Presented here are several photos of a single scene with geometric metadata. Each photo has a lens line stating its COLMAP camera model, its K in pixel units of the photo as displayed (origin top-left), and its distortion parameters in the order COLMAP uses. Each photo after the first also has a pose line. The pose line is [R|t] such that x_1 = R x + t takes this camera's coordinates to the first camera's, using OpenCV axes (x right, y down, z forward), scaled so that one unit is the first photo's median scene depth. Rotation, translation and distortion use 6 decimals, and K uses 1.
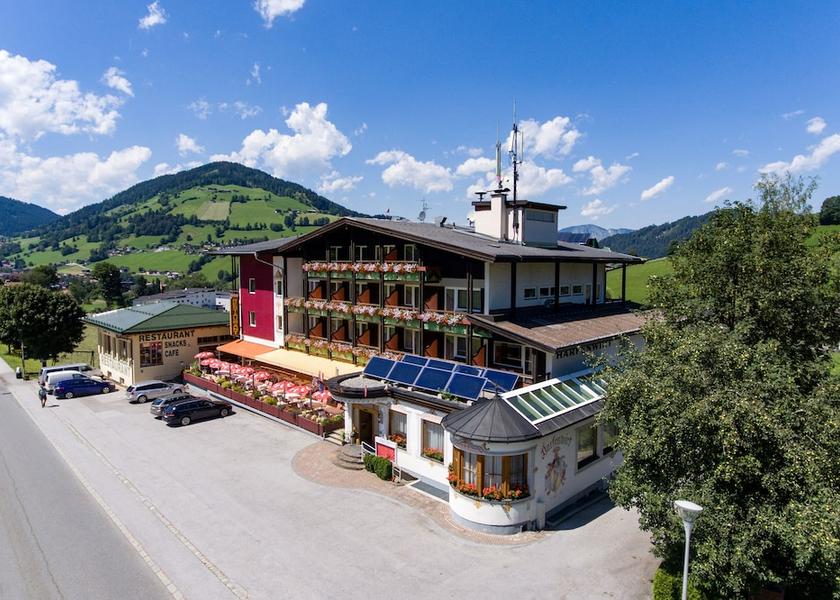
lens RADIAL K [[507.5, 0, 420.0], [0, 507.5, 300.0], [0, 0, 1]] dist [-0.001416, -0.000651]
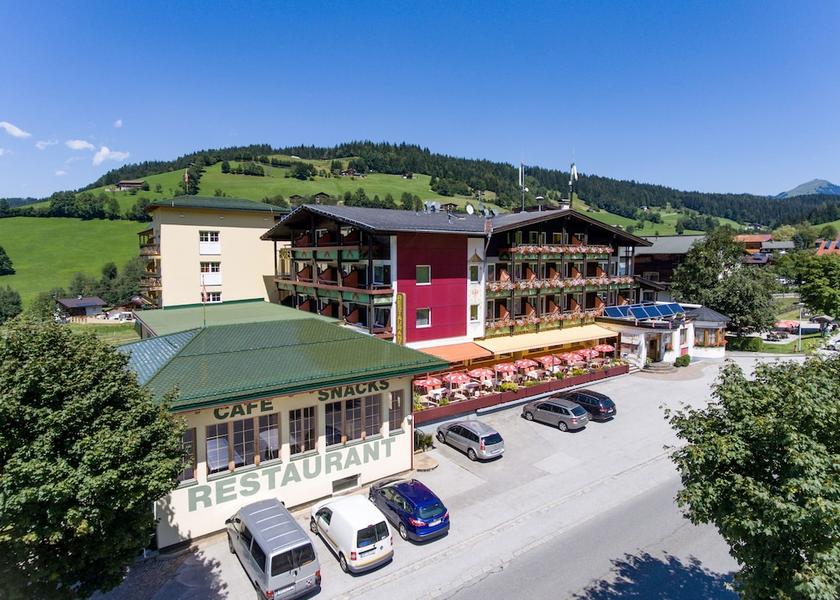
lens RADIAL K [[507.5, 0, 420.0], [0, 507.5, 300.0], [0, 0, 1]] dist [-0.001416, -0.000651]
pose [[0.159171, -0.105295, 0.981620, -1.178522], [0.058698, 0.993547, 0.097056, -0.069598], [-0.985505, 0.042170, 0.164324, 0.957580]]
